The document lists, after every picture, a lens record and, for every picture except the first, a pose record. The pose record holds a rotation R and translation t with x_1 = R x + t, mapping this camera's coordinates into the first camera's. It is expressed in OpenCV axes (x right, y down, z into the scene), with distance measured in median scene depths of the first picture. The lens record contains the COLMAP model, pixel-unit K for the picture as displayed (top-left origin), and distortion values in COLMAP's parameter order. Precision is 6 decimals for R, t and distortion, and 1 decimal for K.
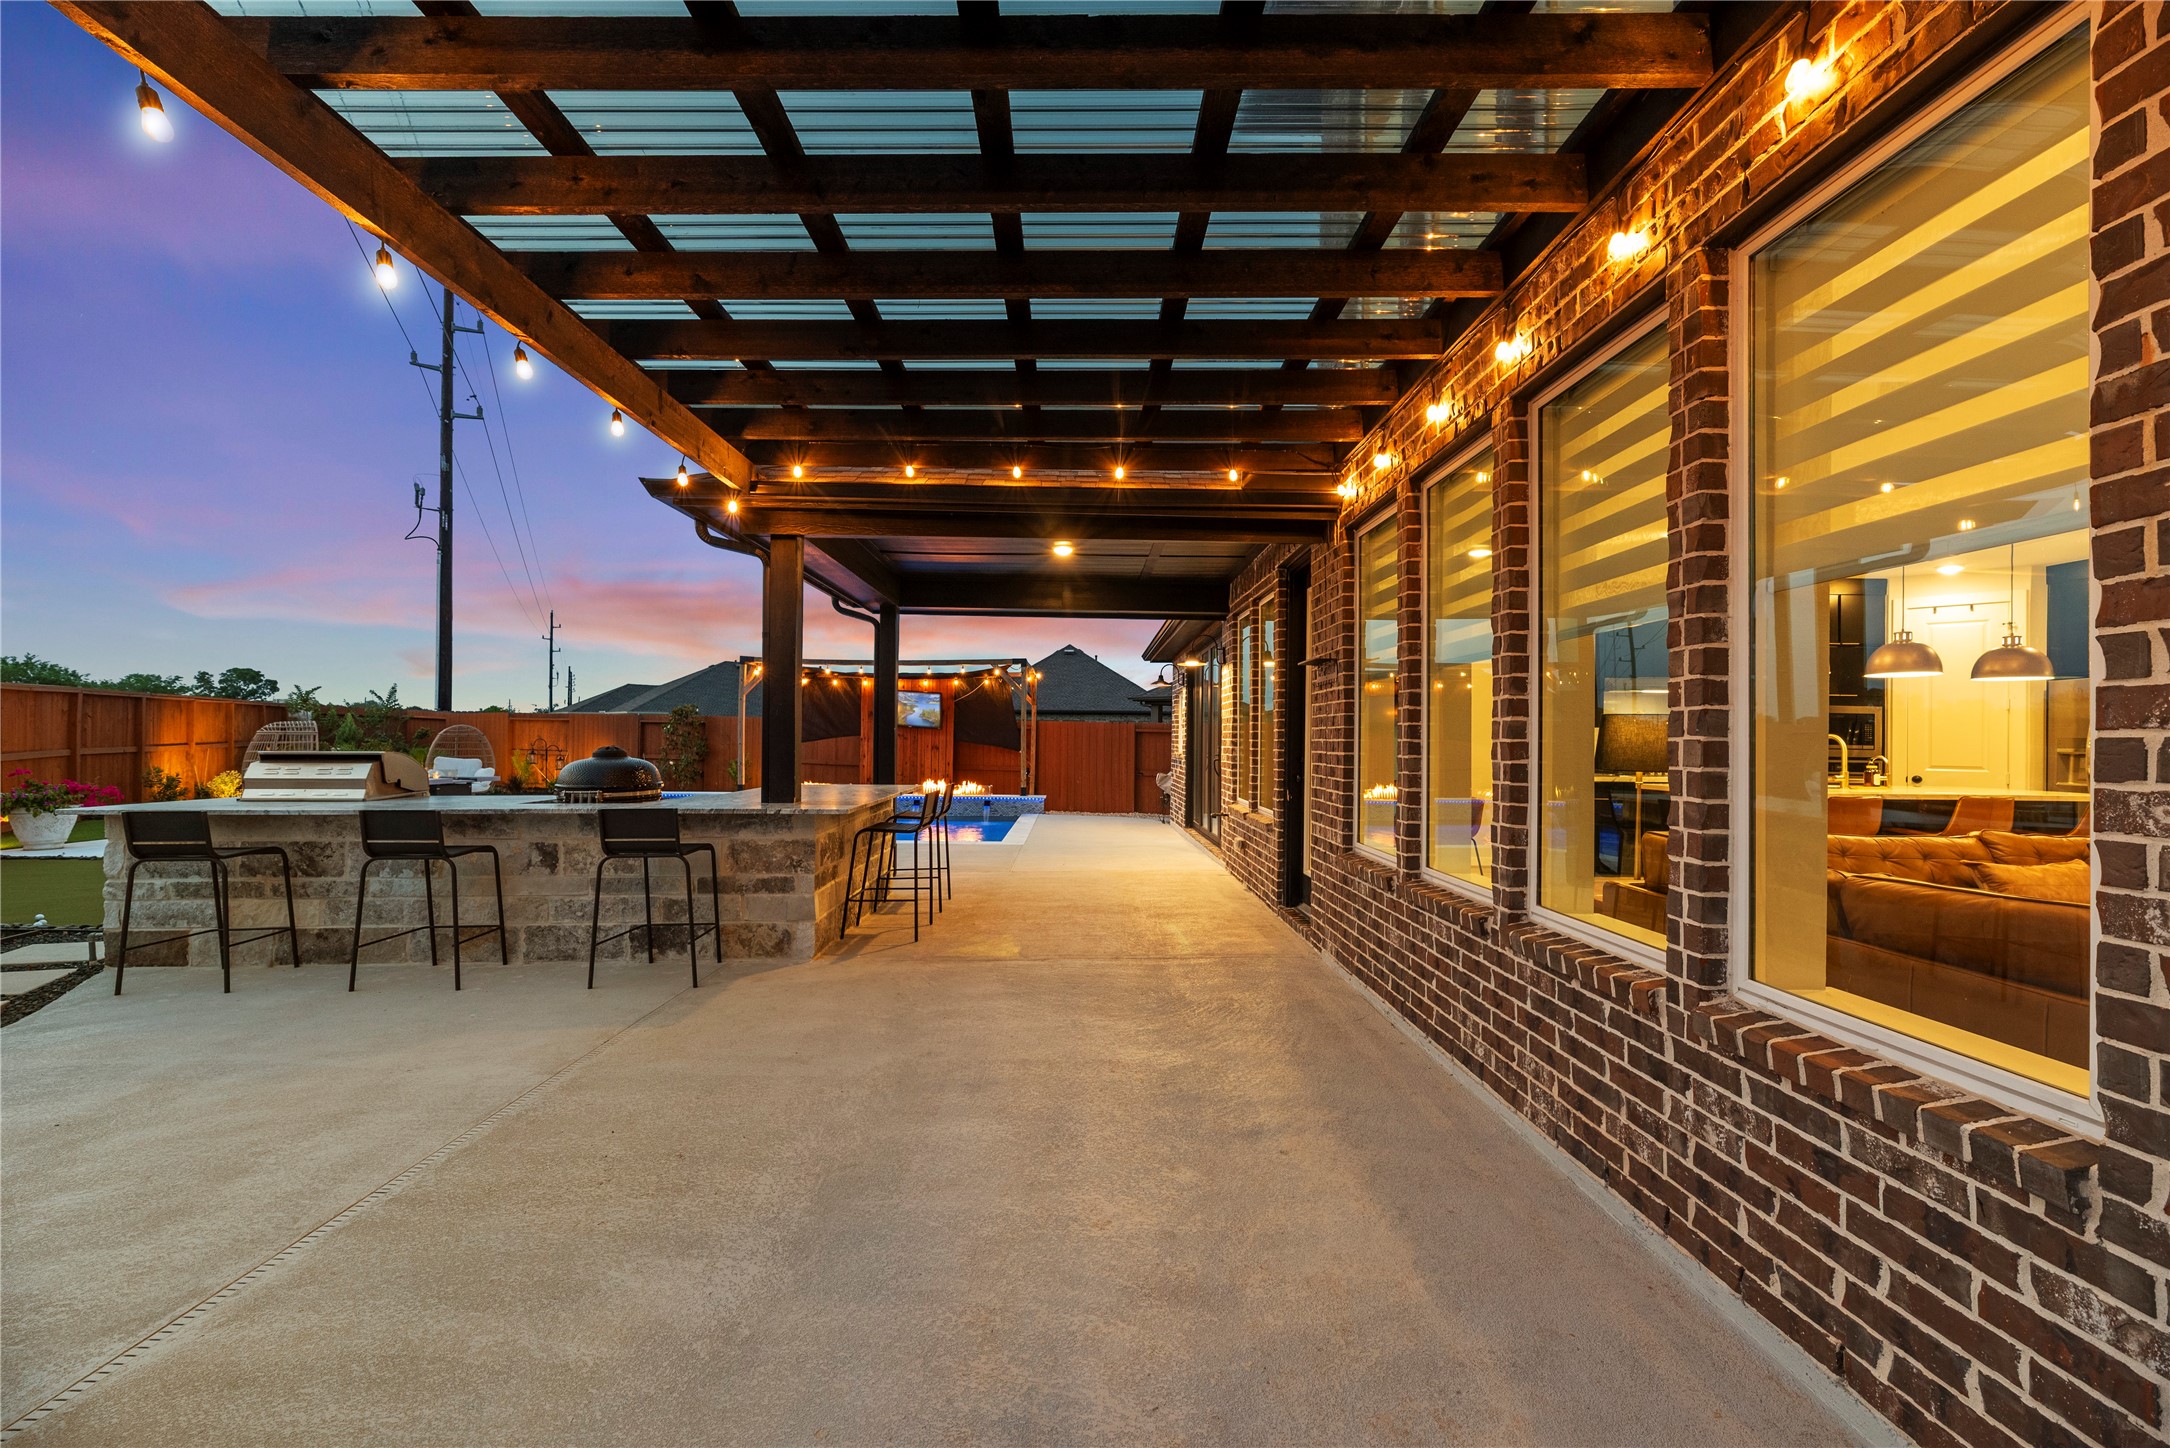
lens RADIAL K [[865.8, 0, 1082.8], [0, 865.8, 731.8], [0, 0, 1]] dist [0.002193, 0.000065]
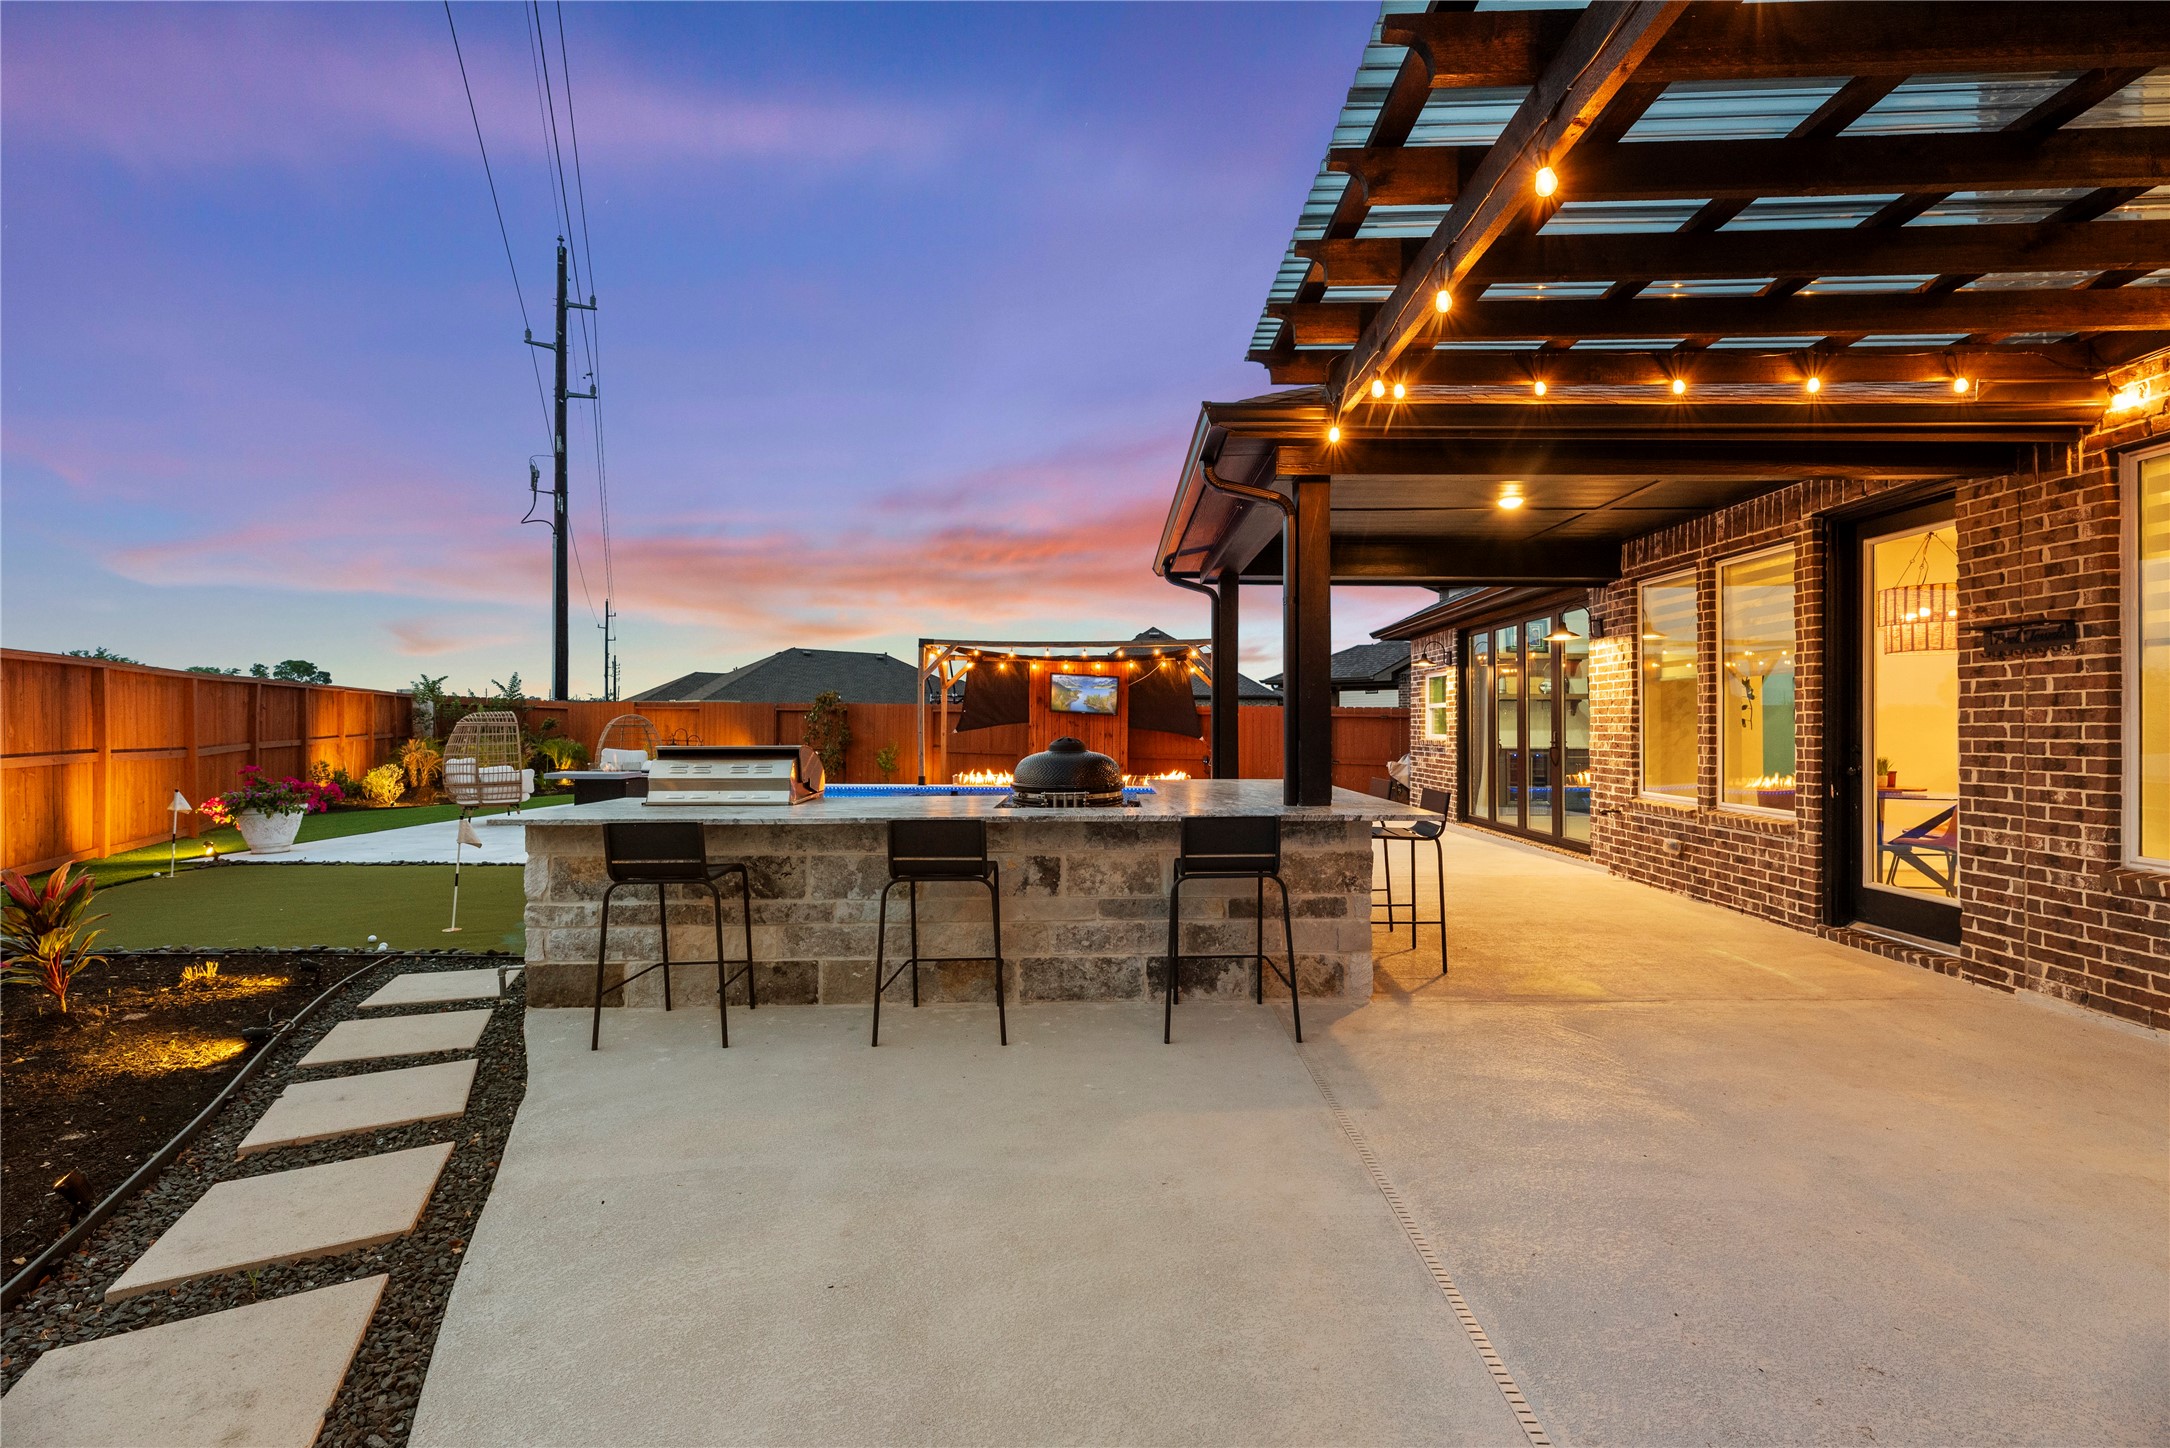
lens RADIAL K [[876.9, 0, 1090.0], [0, 876.9, 719.0], [0, 0, 1]] dist [0.002273, 0.000238]
pose [[0.999571, -0.007152, -0.028418, -0.311896], [0.007197, 0.999973, 0.001491, -0.001416], [0.028407, -0.001695, 0.999595, 0.098338]]
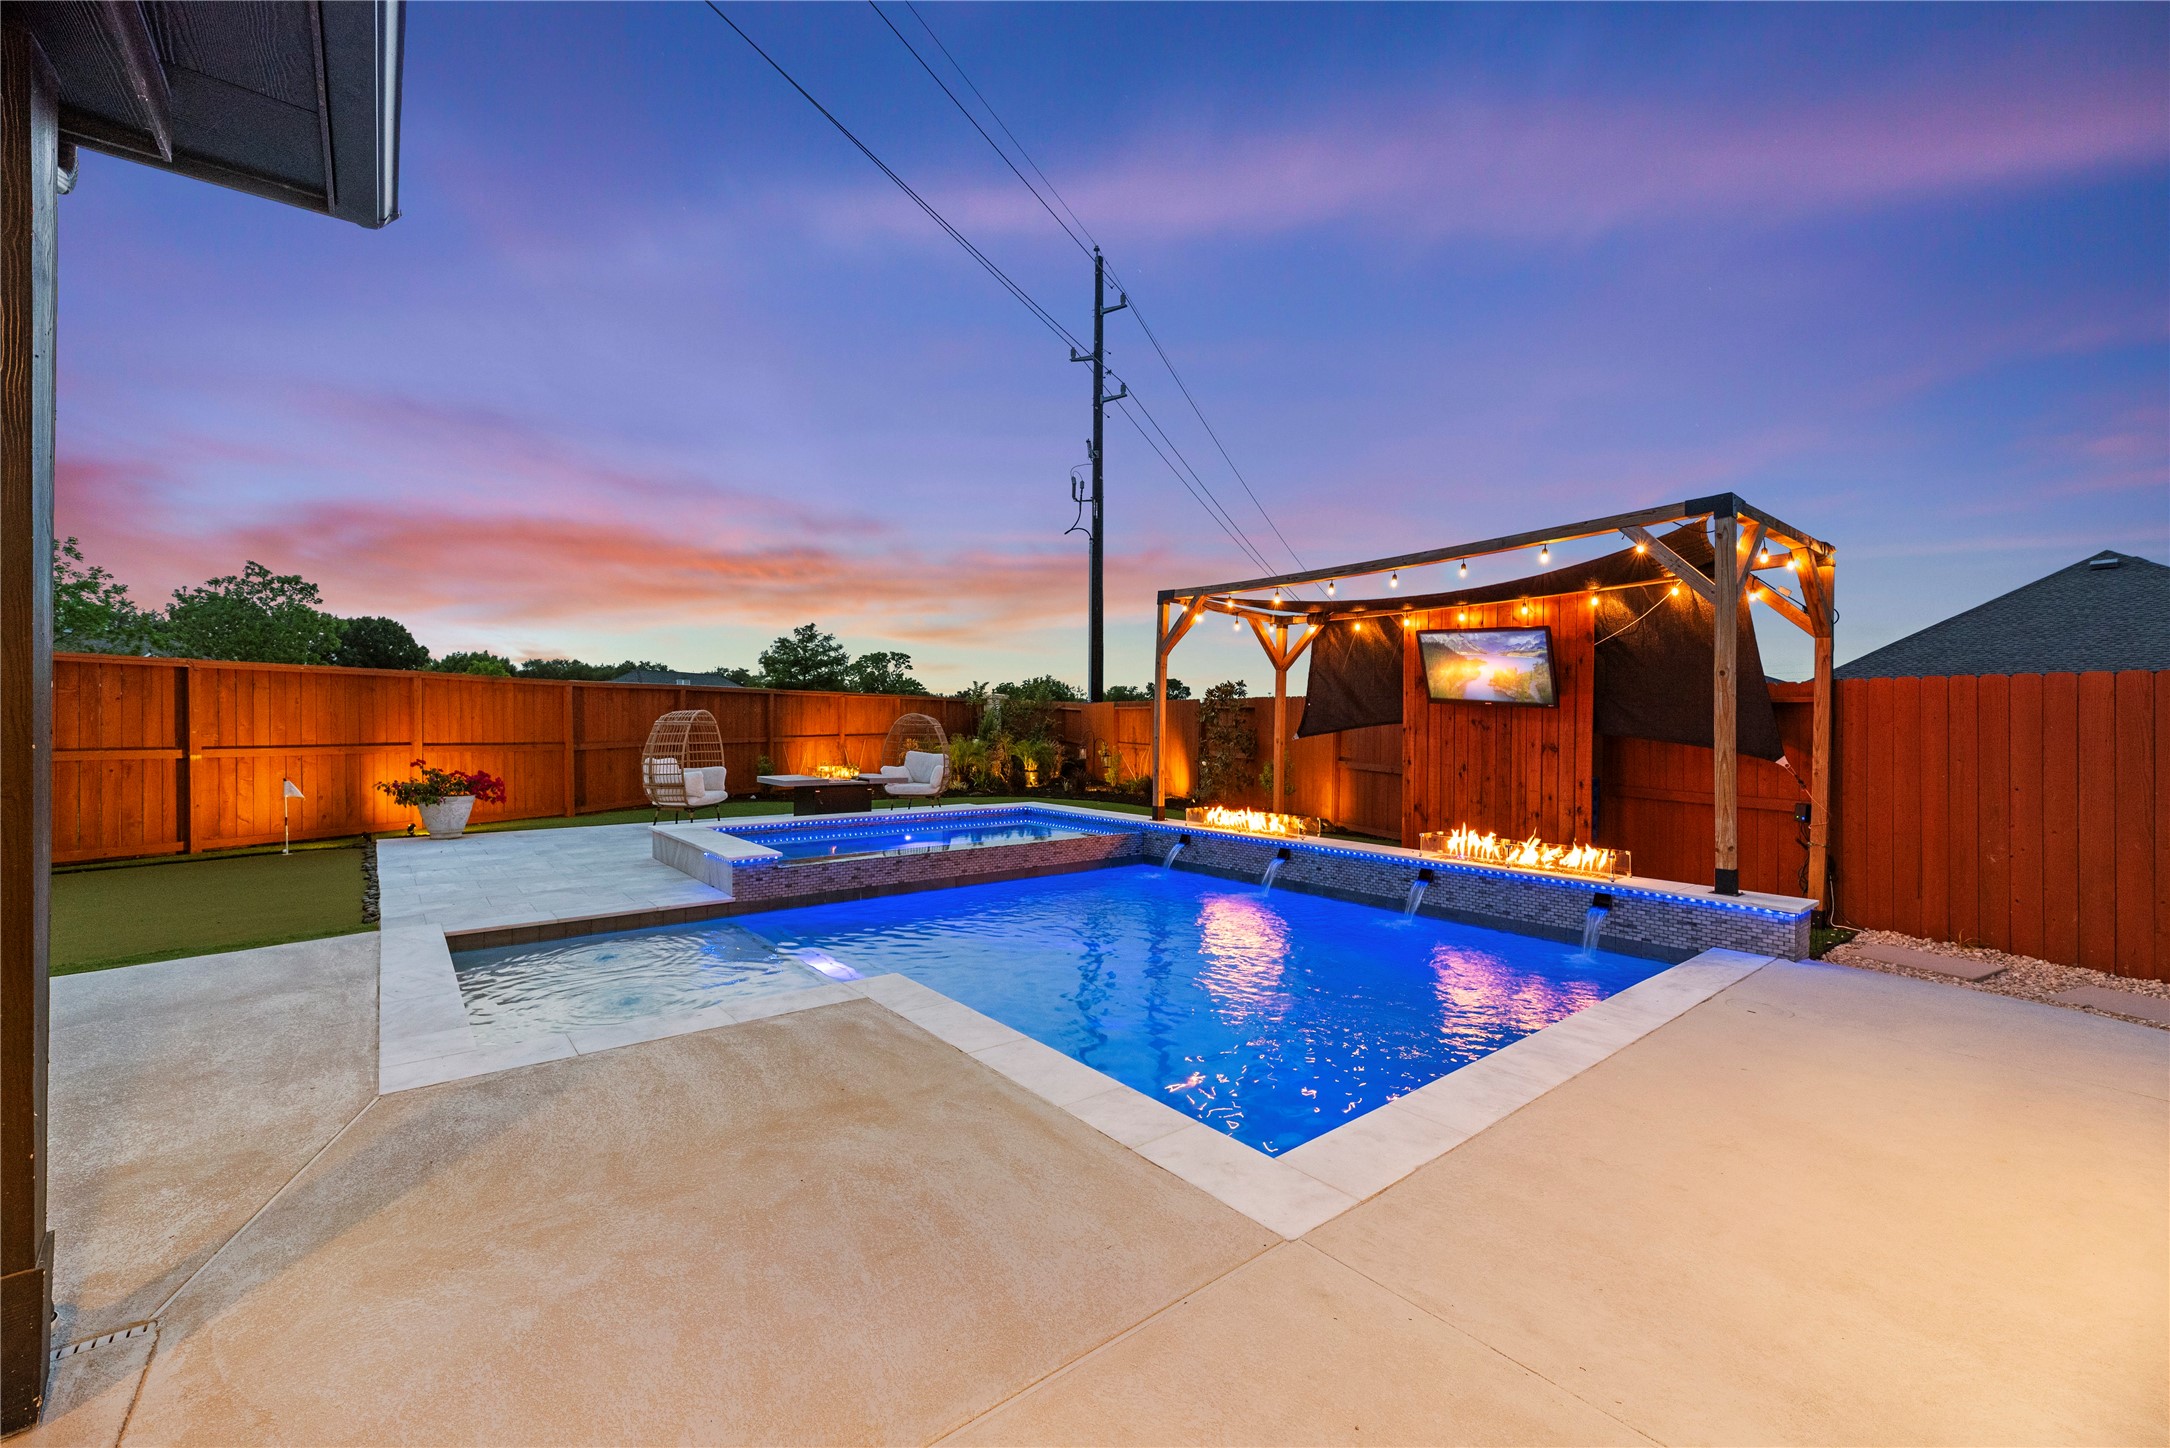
lens RADIAL K [[865.8, 0, 1082.8], [0, 865.8, 731.8], [0, 0, 1]] dist [0.002193, 0.000065]
pose [[0.619383, -0.000083, -0.785089, 0.073666], [0.007114, 0.999960, 0.005506, 0.009821], [0.785056, -0.008996, 0.619359, 0.988028]]
